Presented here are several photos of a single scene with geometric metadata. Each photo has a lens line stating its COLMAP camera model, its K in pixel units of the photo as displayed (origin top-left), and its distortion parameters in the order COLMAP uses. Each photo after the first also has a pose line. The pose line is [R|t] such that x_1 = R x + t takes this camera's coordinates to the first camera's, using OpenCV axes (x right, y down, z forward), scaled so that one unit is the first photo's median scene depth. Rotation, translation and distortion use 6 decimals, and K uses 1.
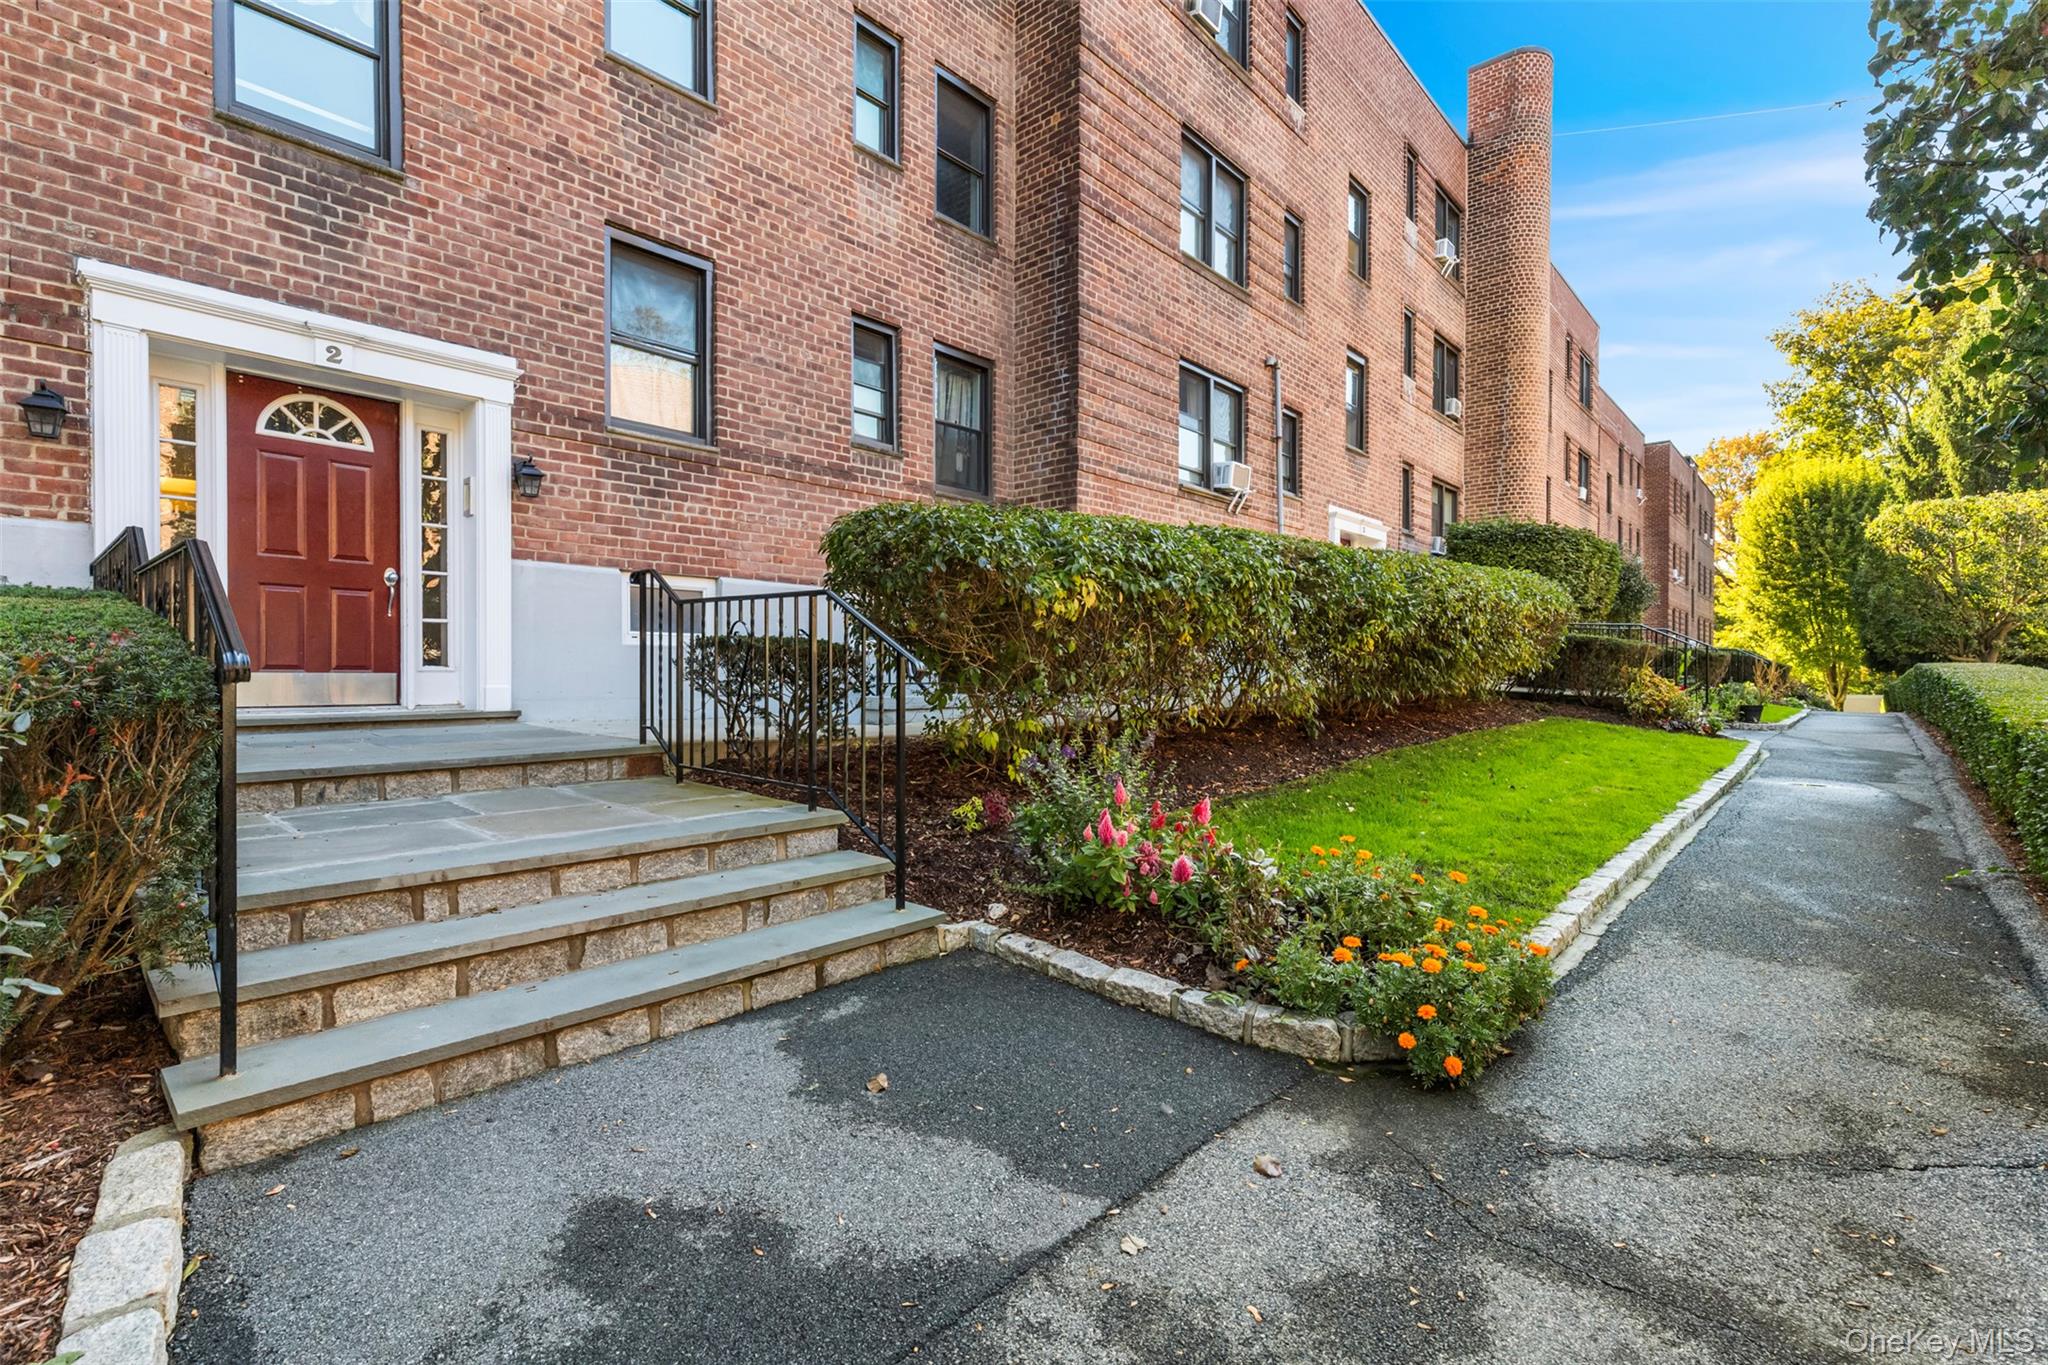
lens RADIAL K [[937.1, 0, 1023.7], [0, 937.1, 676.0], [0, 0, 1]] dist [0.005670, -0.000005]
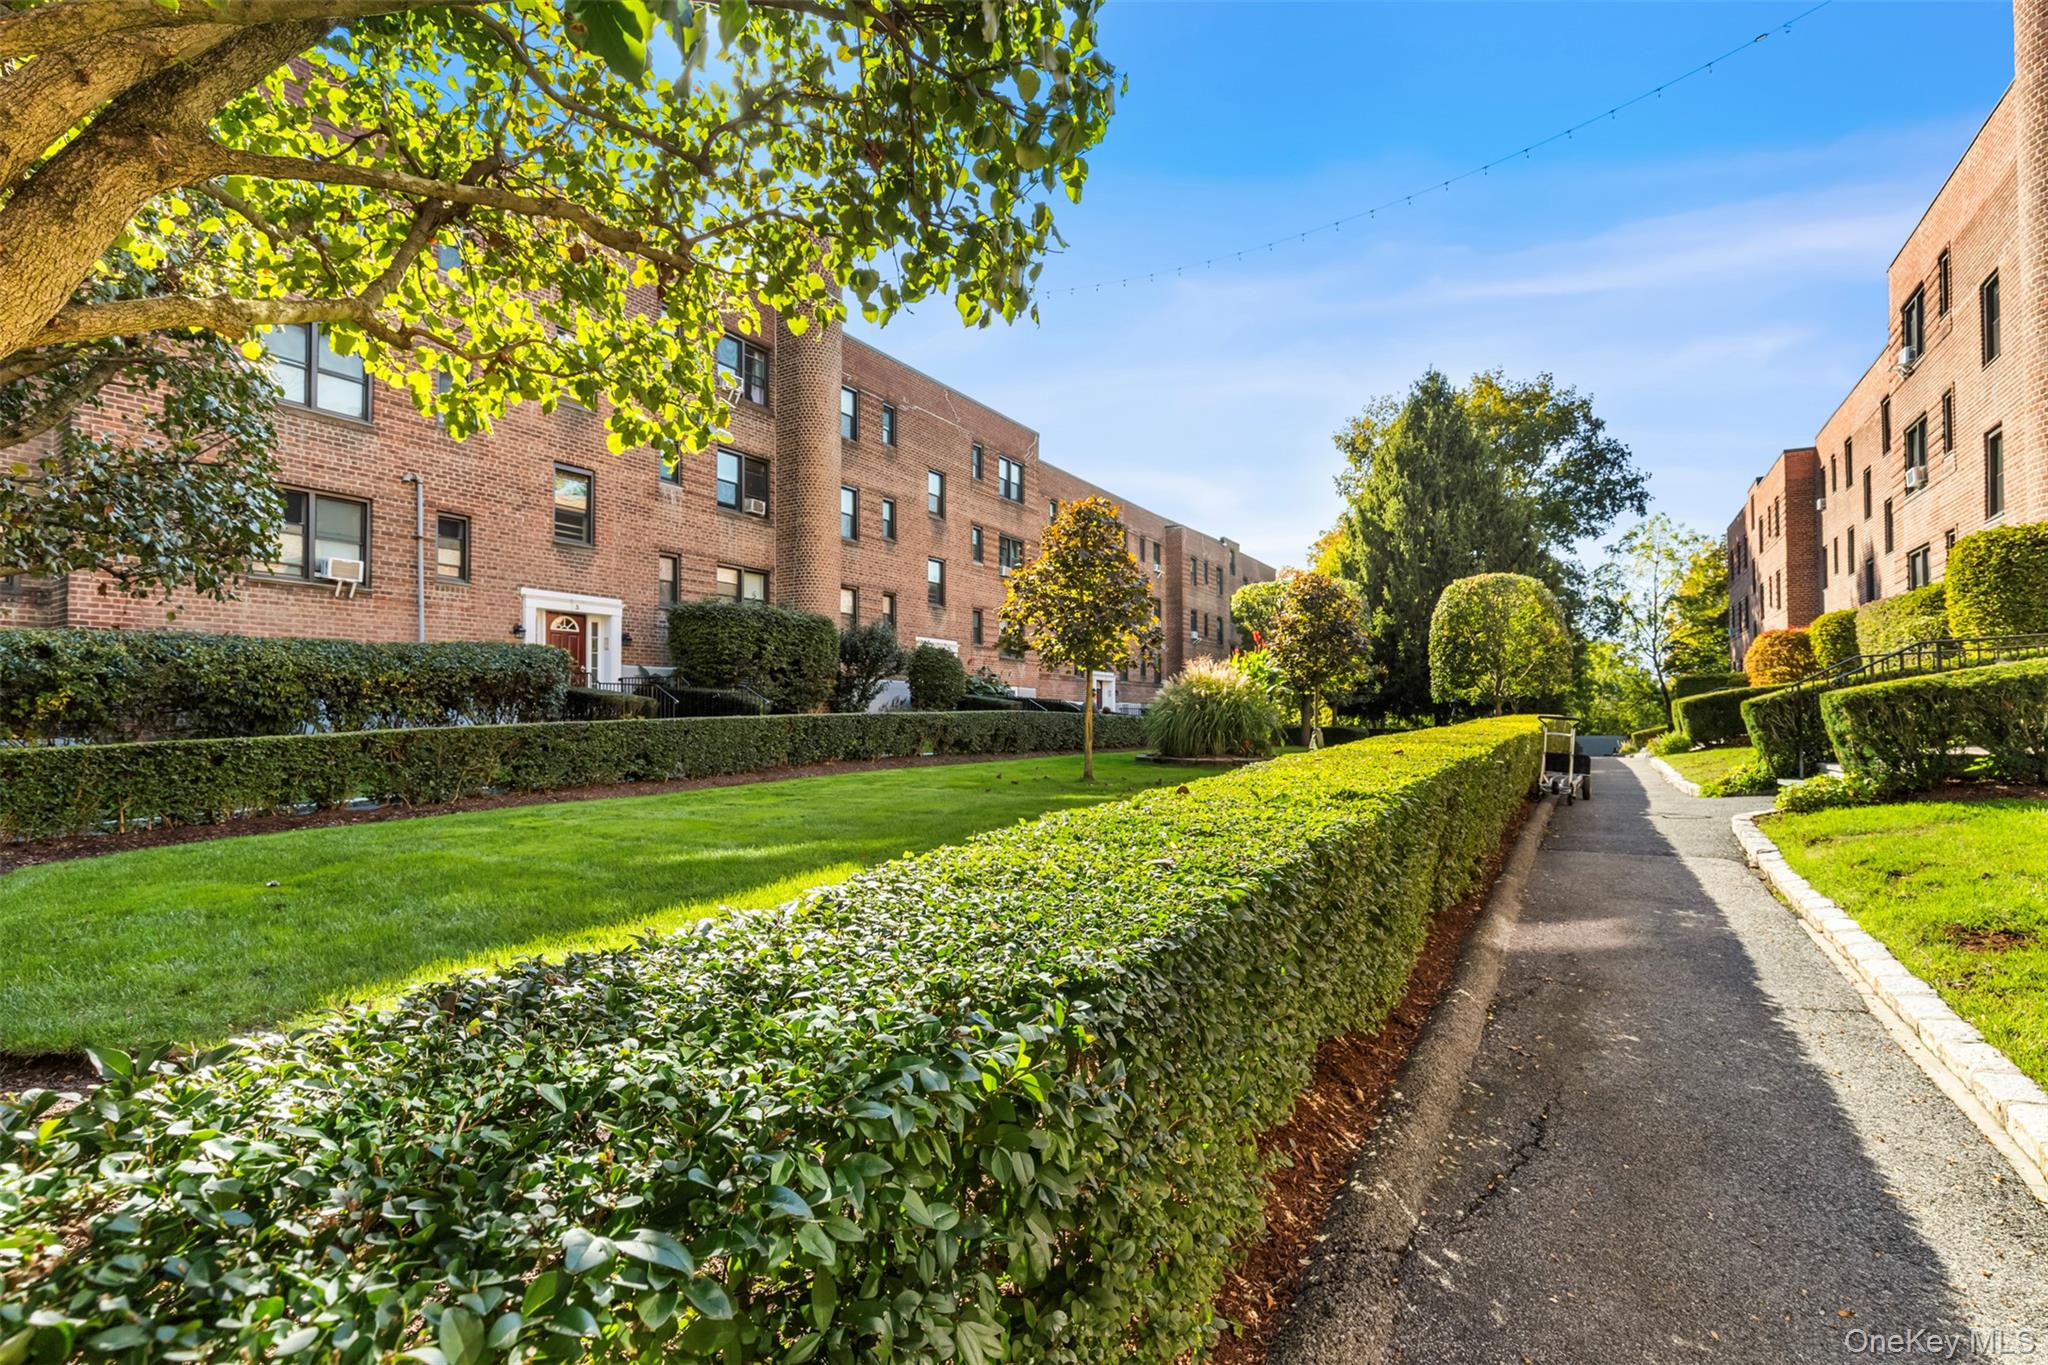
lens RADIAL K [[937.1, 0, 1024.2], [0, 937.1, 686.6], [0, 0, 1]] dist [0.005670, -0.000005]
pose [[0.972191, -0.003162, 0.234168, 0.104958], [0.006789, 0.999869, -0.014684, 0.028421], [-0.234091, 0.015865, 0.972085, -3.853789]]
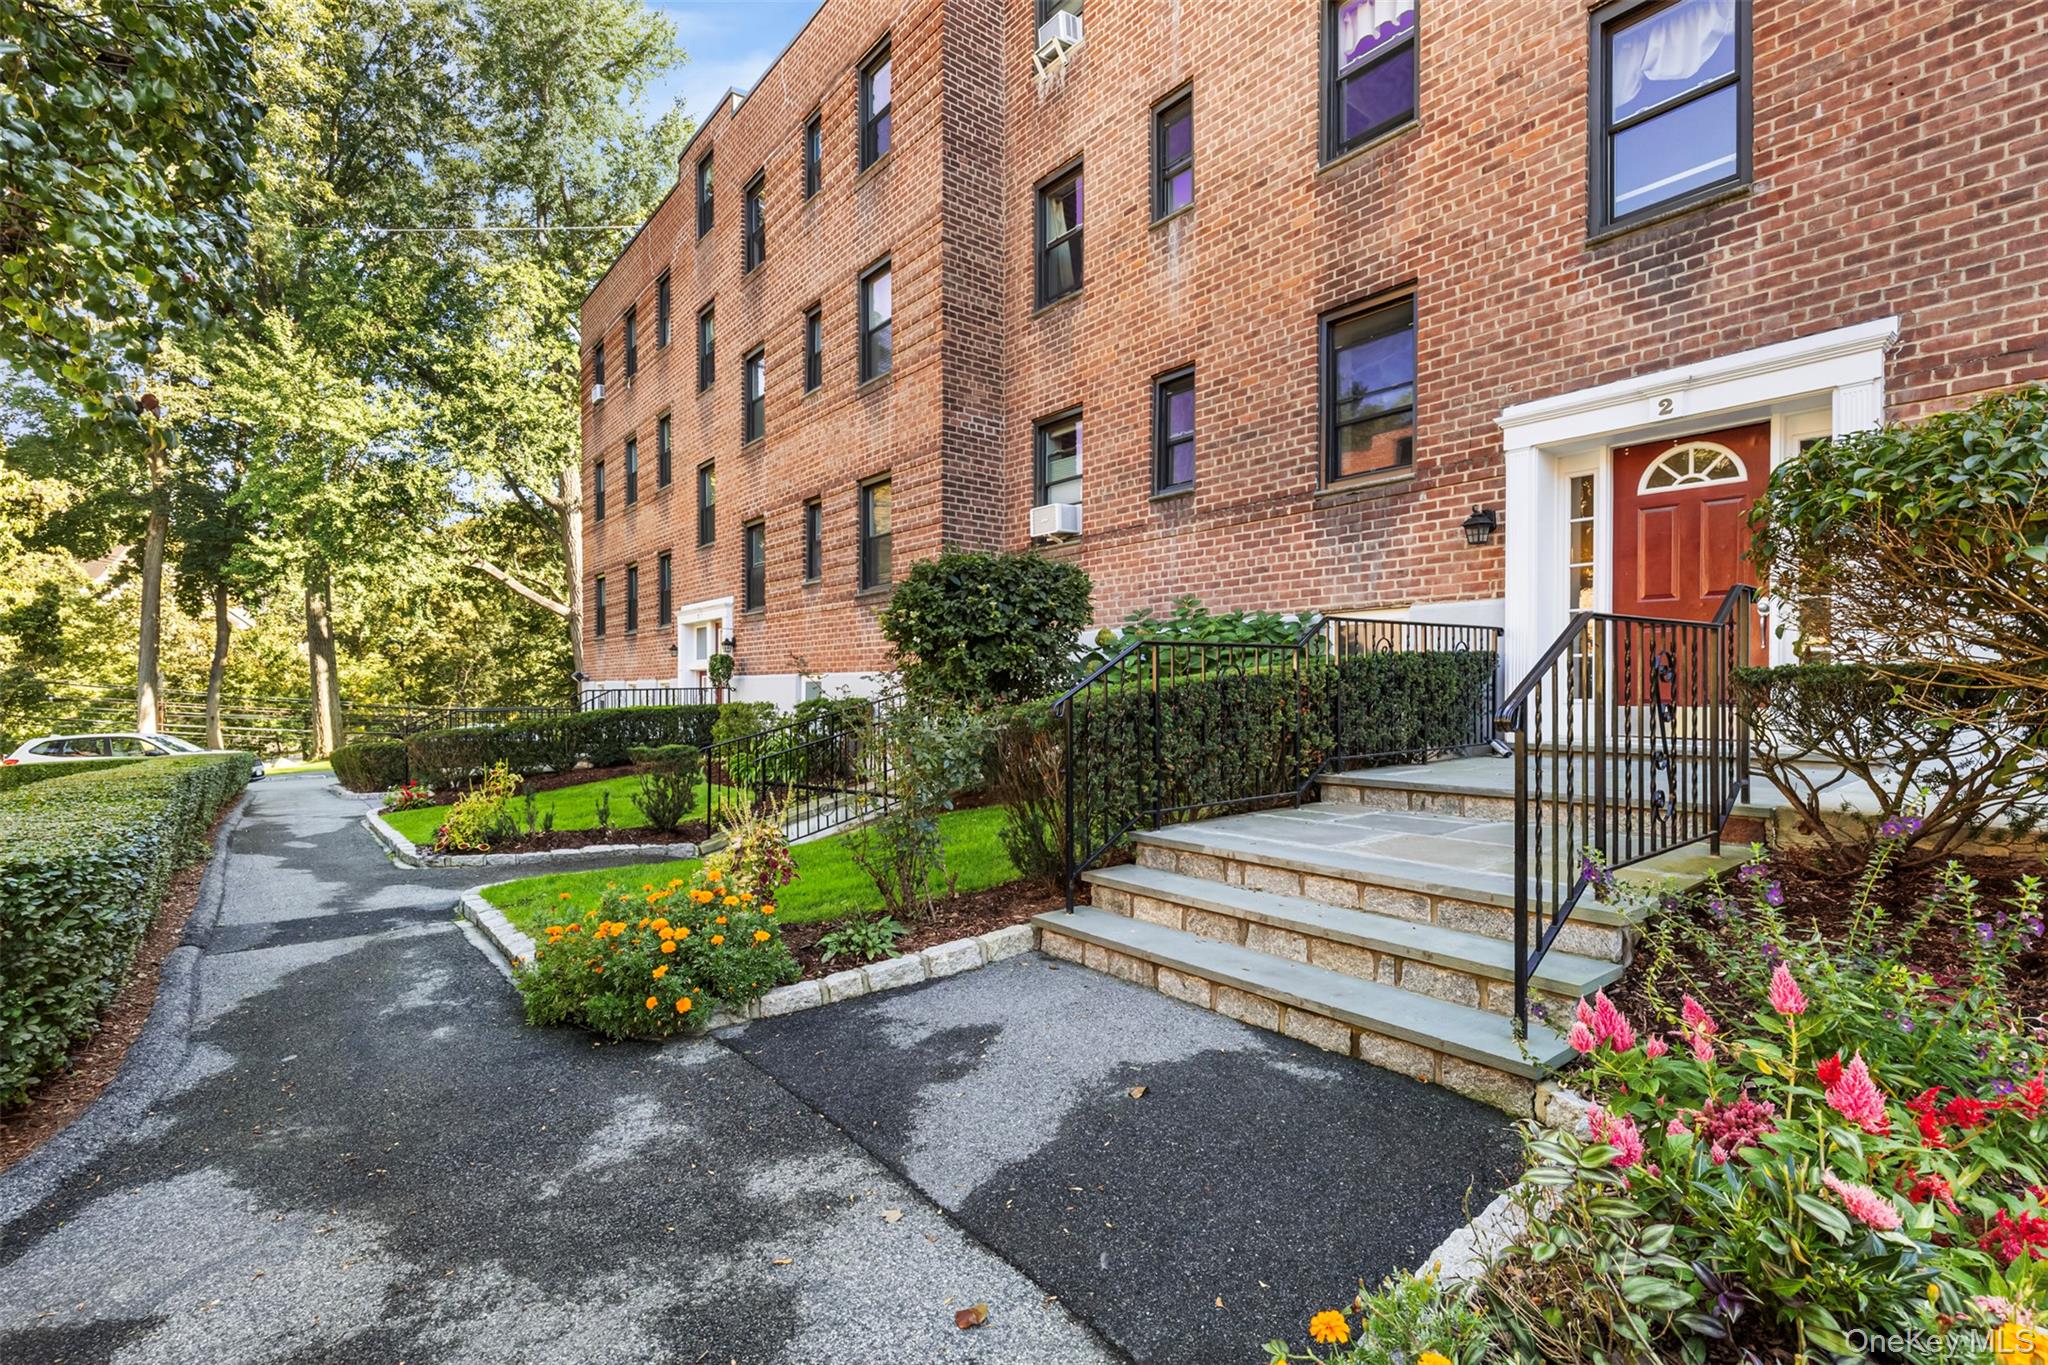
lens RADIAL K [[937.1, 0, 1025.5], [0, 937.1, 694.3], [0, 0, 1]] dist [0.005670, -0.000005]
pose [[-0.166963, 0.000782, -0.985963, 0.589135], [-0.003369, 0.999993, 0.001364, -0.023697], [0.985957, 0.003549, -0.166960, 0.640416]]
